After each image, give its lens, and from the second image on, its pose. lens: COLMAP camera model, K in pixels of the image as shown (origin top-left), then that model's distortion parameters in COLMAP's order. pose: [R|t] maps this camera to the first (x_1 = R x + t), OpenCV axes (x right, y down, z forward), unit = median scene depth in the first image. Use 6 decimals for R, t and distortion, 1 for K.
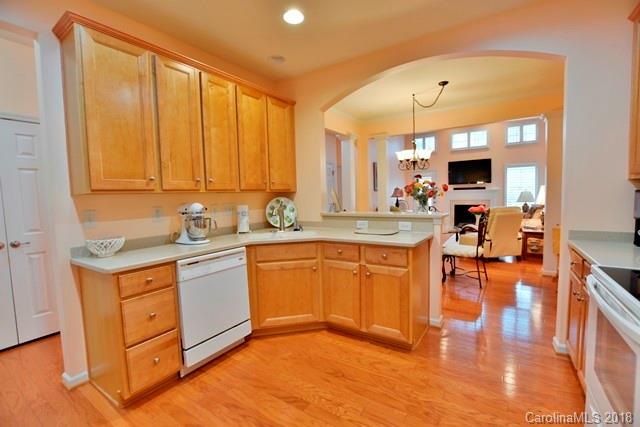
lens RADIAL K [[284.6, 0, 320.0], [0, 284.6, 213.5], [0, 0, 1]] dist [-0.012424, -0.000103]
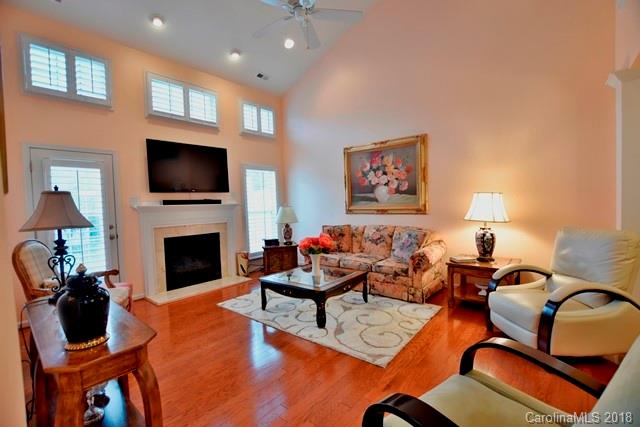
lens RADIAL K [[284.6, 0, 320.0], [0, 284.6, 213.5], [0, 0, 1]] dist [-0.012424, -0.000103]
pose [[0.117650, -0.015231, 0.992938, 0.068941], [0.093956, 0.995568, 0.004139, -0.051804], [-0.988600, 0.092805, 0.118559, 0.757851]]
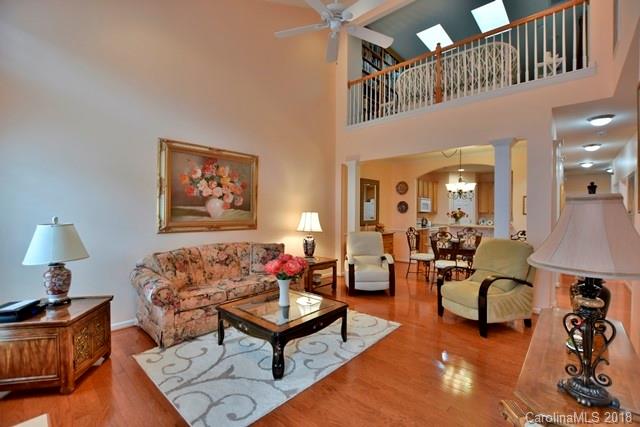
lens RADIAL K [[284.6, 0, 320.0], [0, 284.6, 213.5], [0, 0, 1]] dist [-0.012424, -0.000103]
pose [[-0.987673, 0.023567, 0.154744, 0.358988], [0.034234, 0.997190, 0.066636, -0.089575], [-0.152739, 0.071112, -0.985705, 1.119222]]
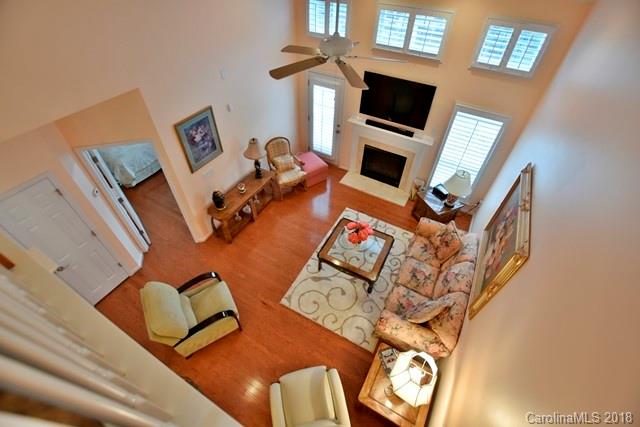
lens RADIAL K [[284.6, 0, 320.0], [0, 284.6, 213.5], [0, 0, 1]] dist [-0.012424, -0.000103]
pose [[0.996069, -0.021217, 0.086000, 0.343874], [-0.041735, 0.743959, 0.666921, -0.353578], [-0.078130, -0.667889, 0.740149, 0.482785]]
